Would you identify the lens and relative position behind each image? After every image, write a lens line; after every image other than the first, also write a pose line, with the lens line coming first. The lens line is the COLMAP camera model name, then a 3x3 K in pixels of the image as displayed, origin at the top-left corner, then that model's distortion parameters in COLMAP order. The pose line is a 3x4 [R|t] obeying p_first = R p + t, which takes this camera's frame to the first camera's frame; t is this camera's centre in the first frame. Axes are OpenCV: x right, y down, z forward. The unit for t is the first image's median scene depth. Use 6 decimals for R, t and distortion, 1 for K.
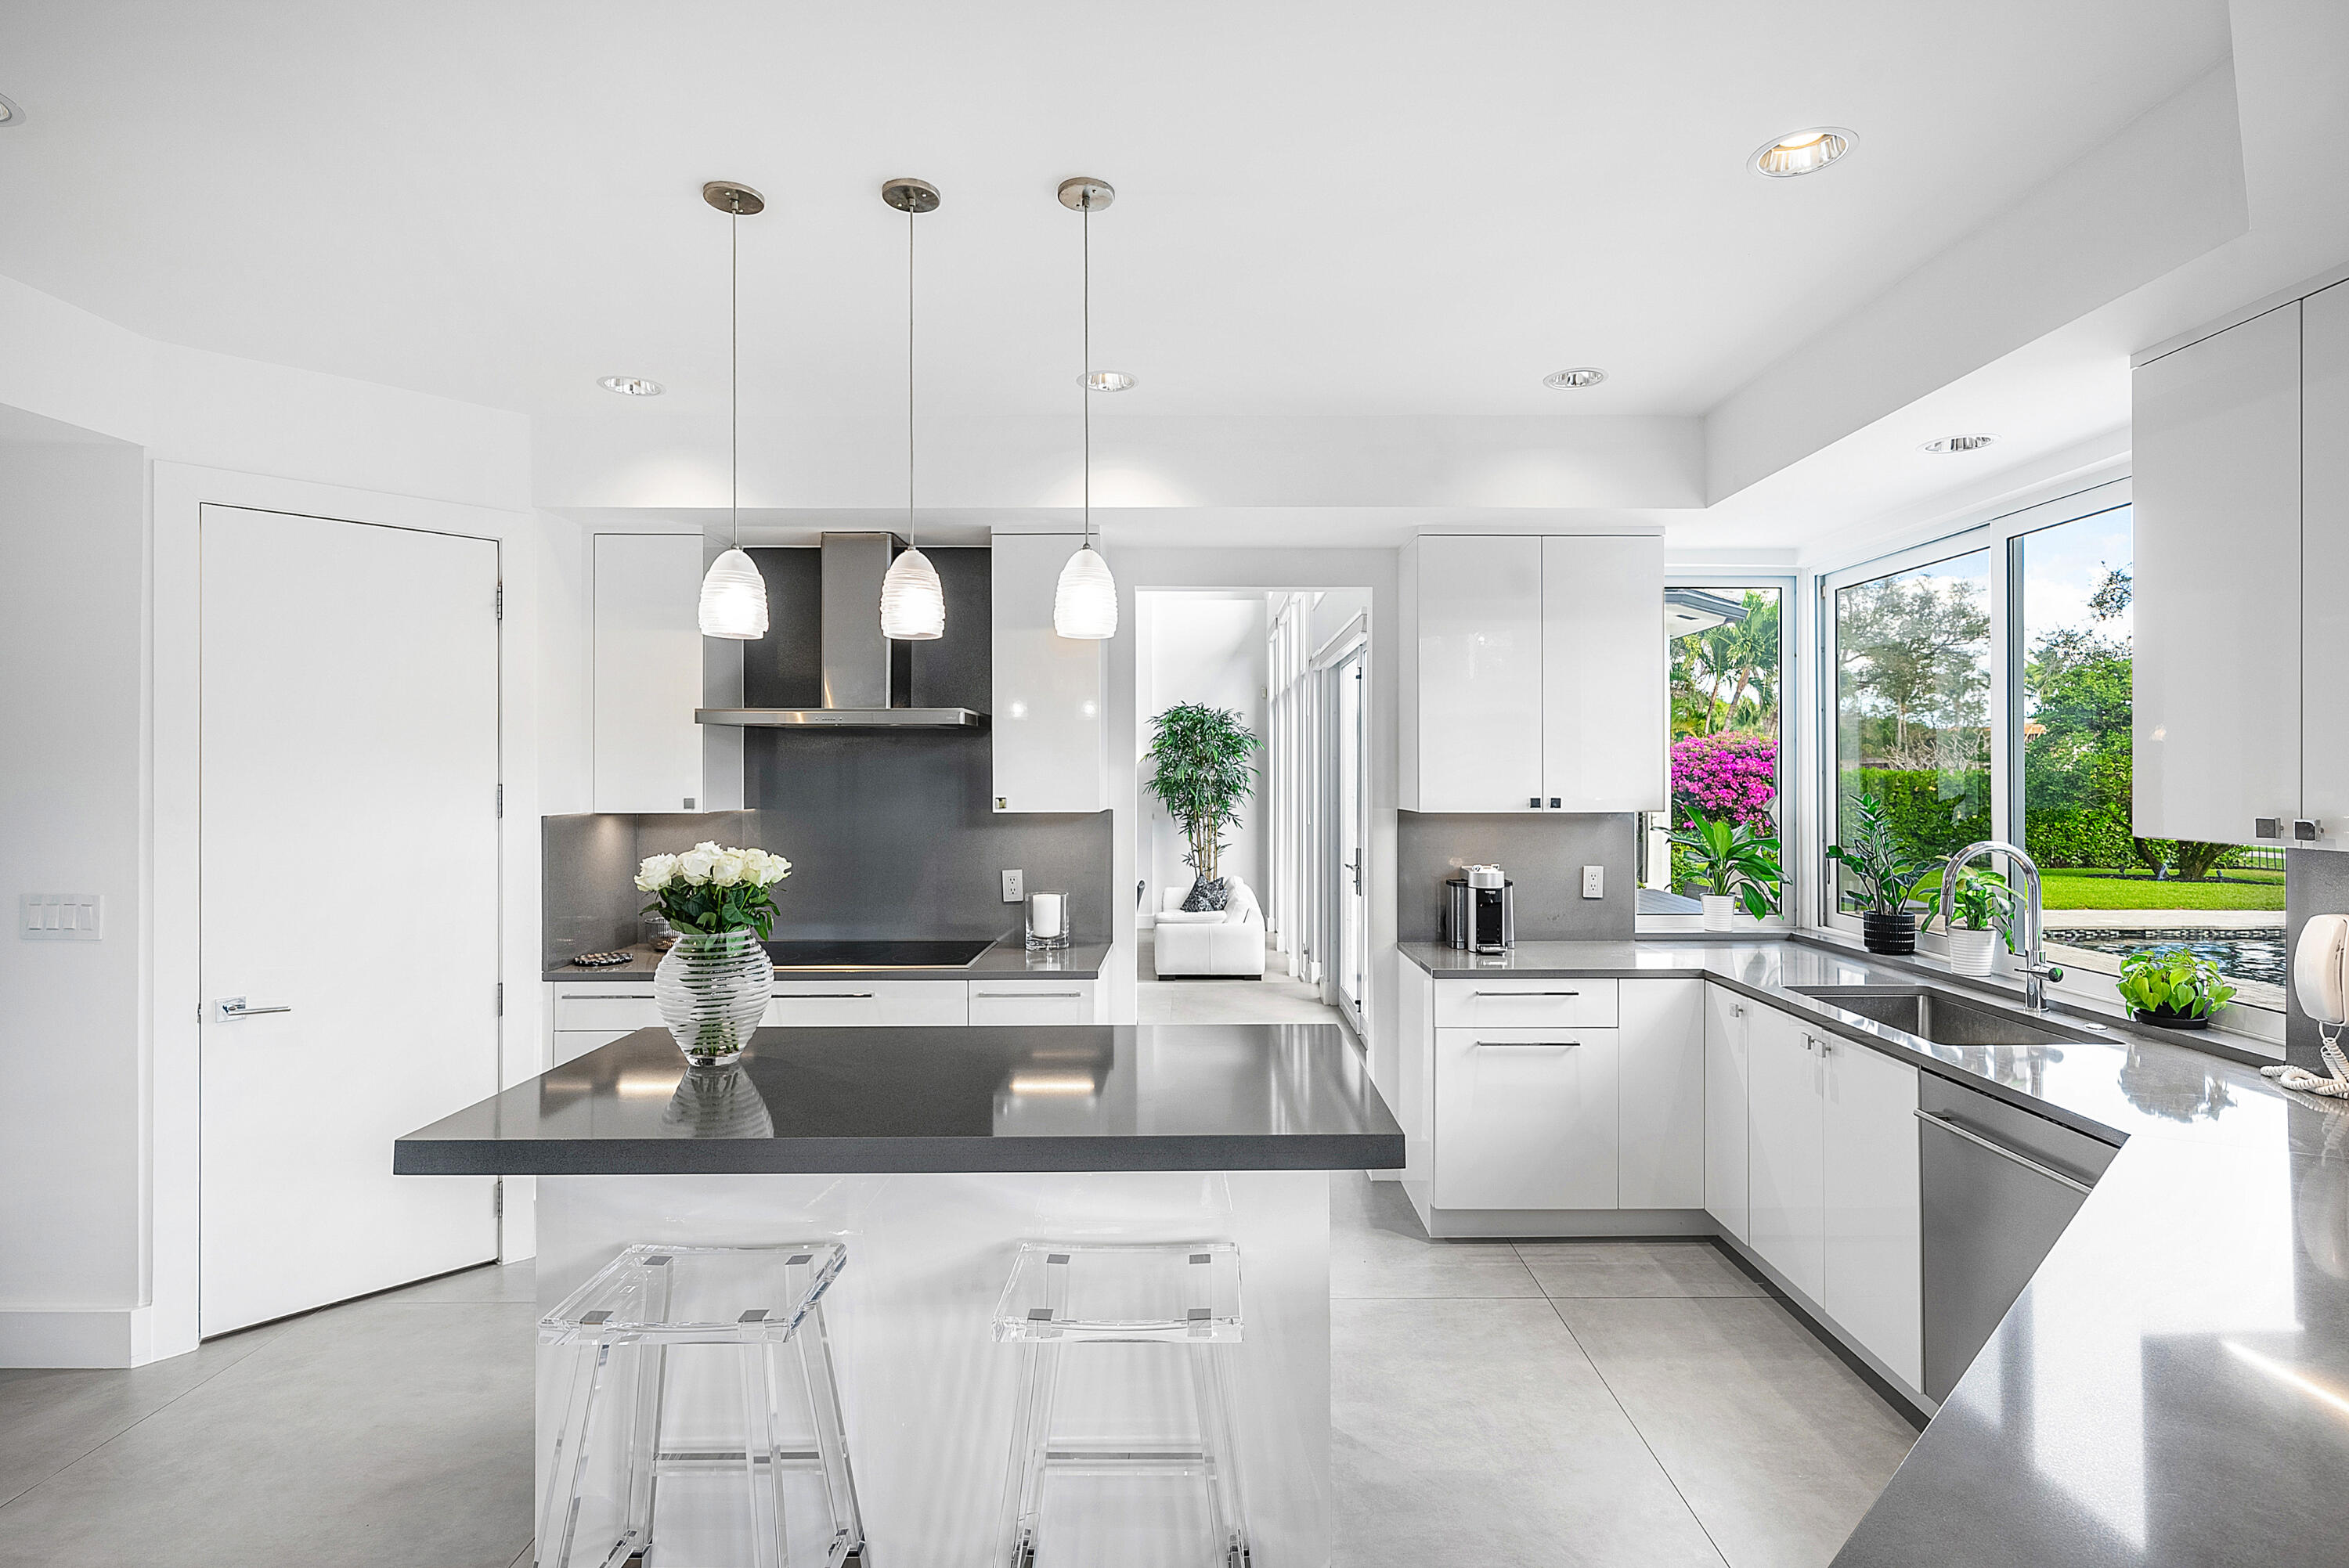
lens RADIAL K [[1087.4, 0, 1181.0], [0, 1087.4, 783.3], [0, 0, 1]] dist [-0.043364, -0.001084]
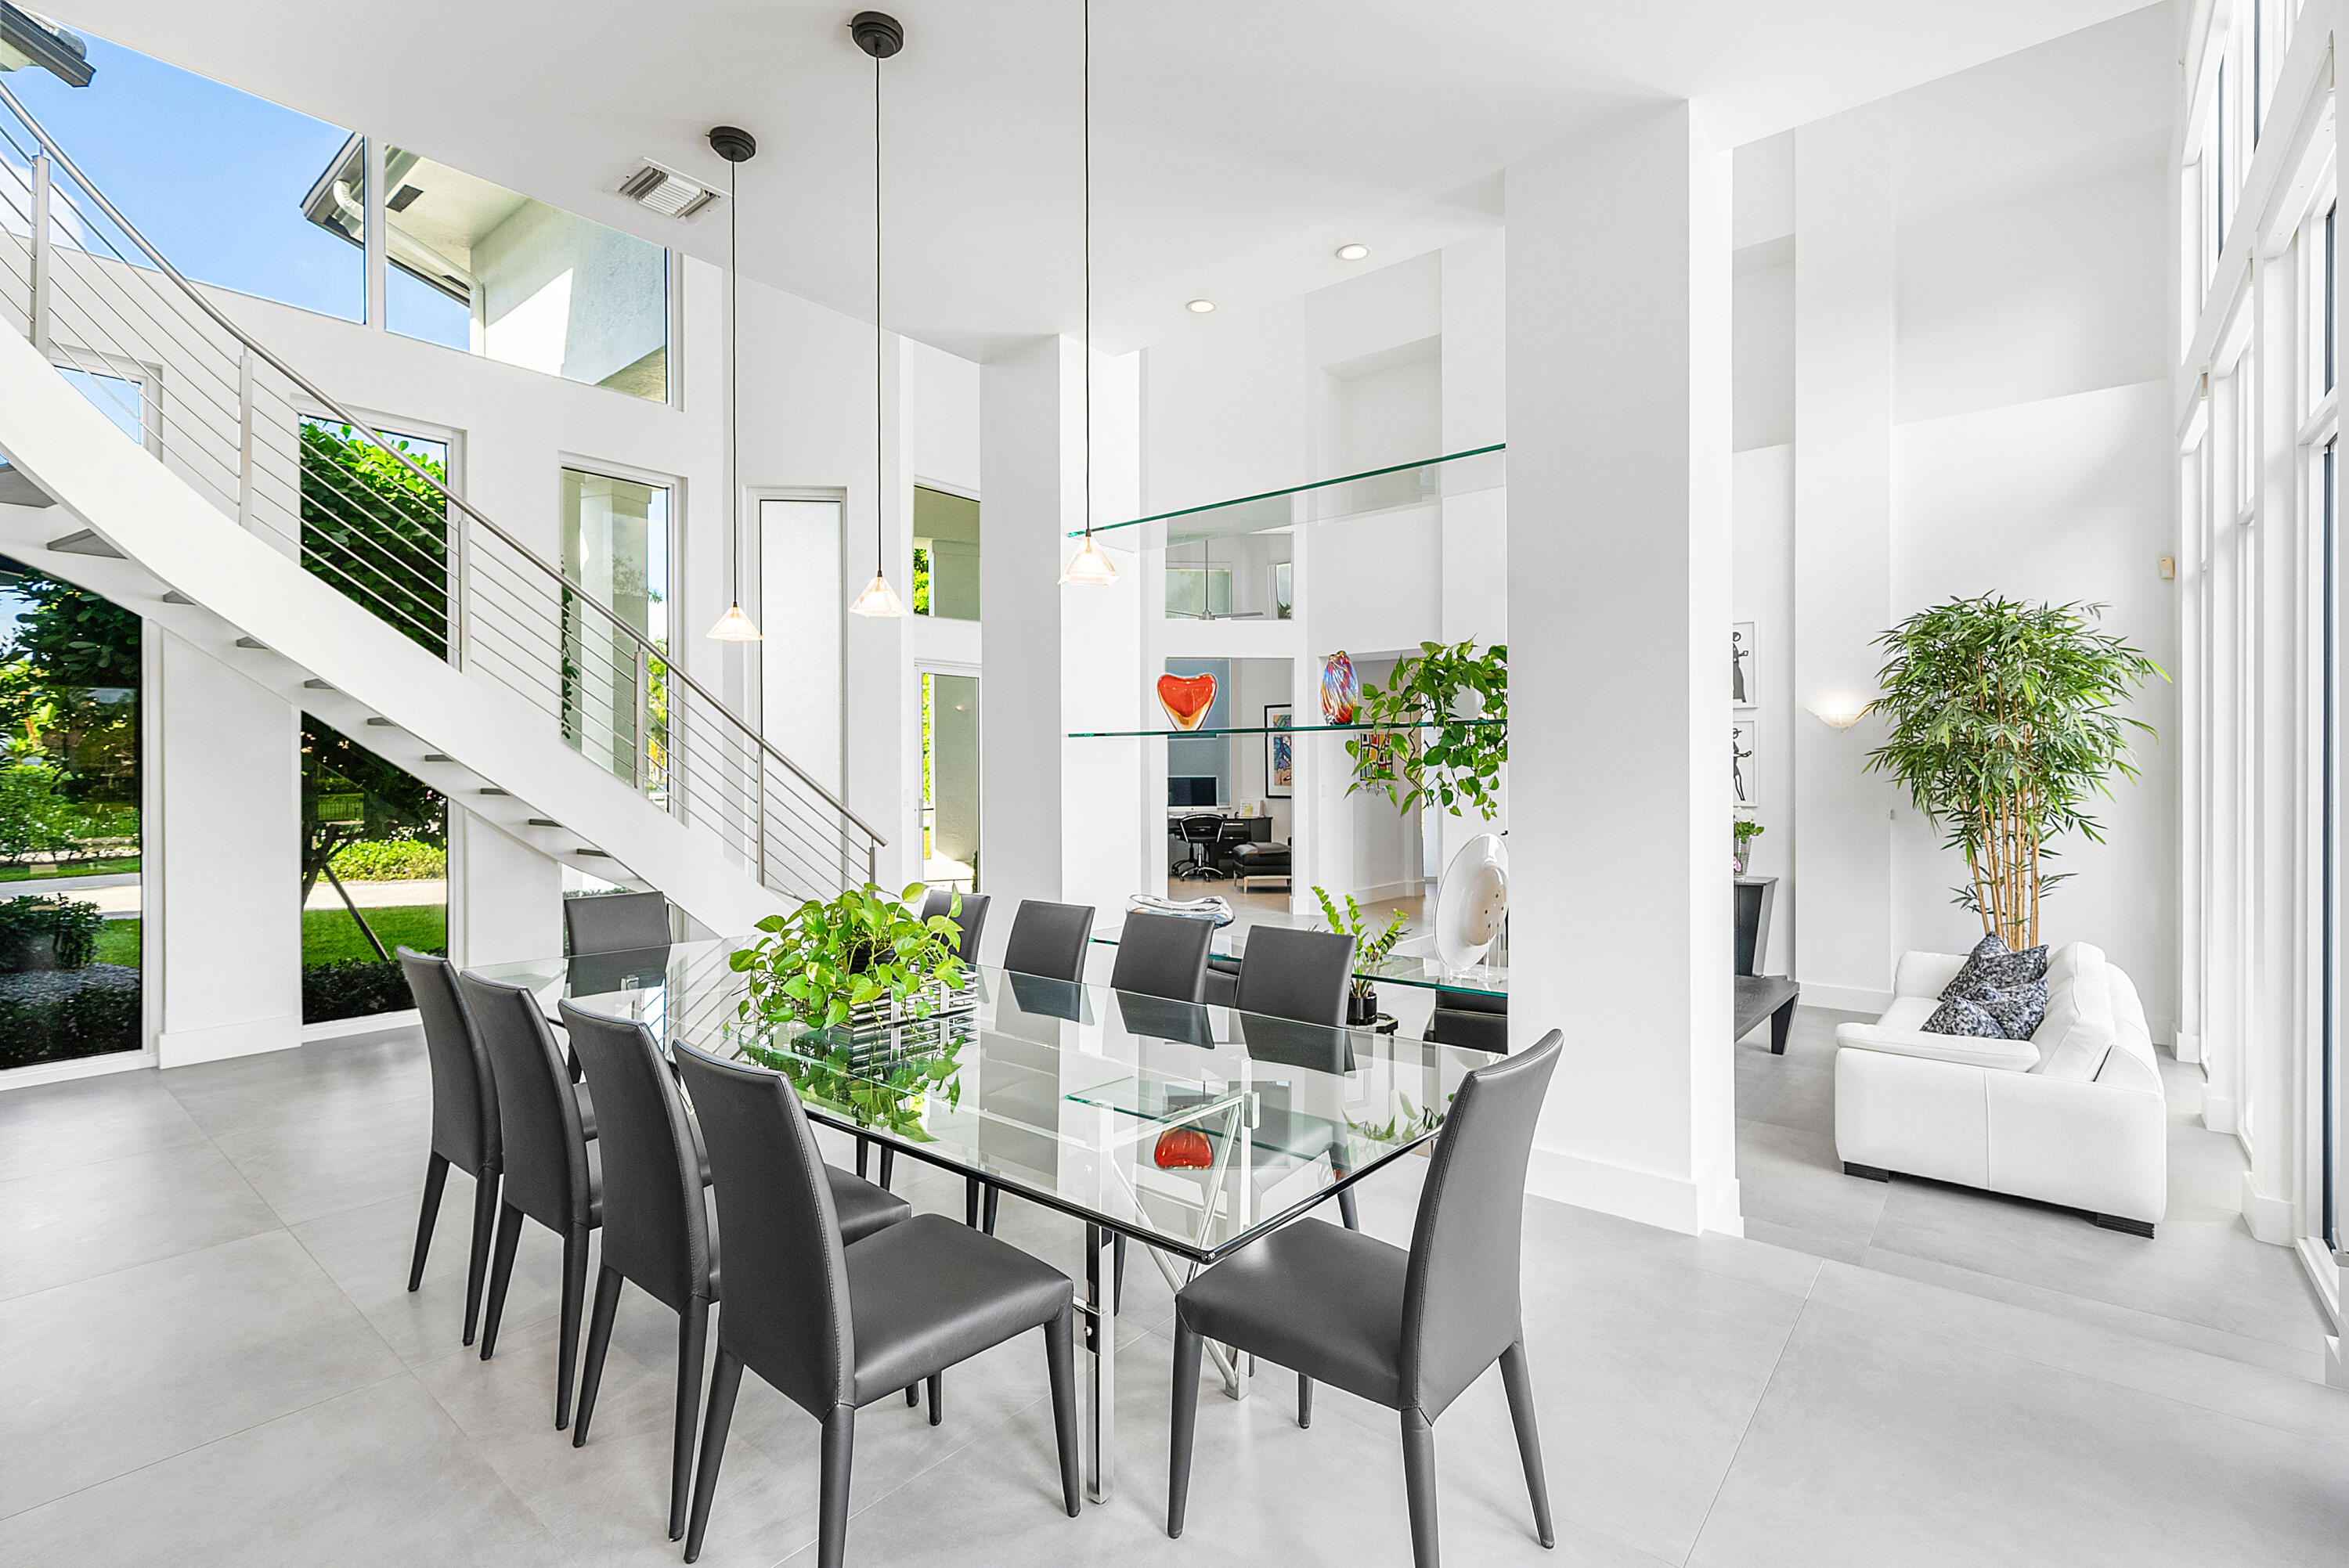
lens RADIAL K [[1048.1, 0, 1162.0], [0, 1048.1, 777.7], [0, 0, 1]] dist [0.001328, 0.000173]
pose [[0.769413, -0.000628, -0.638751, 0.031800], [0.003260, 0.999990, 0.002944, 0.009517], [0.638743, -0.004347, 0.769408, 0.373020]]
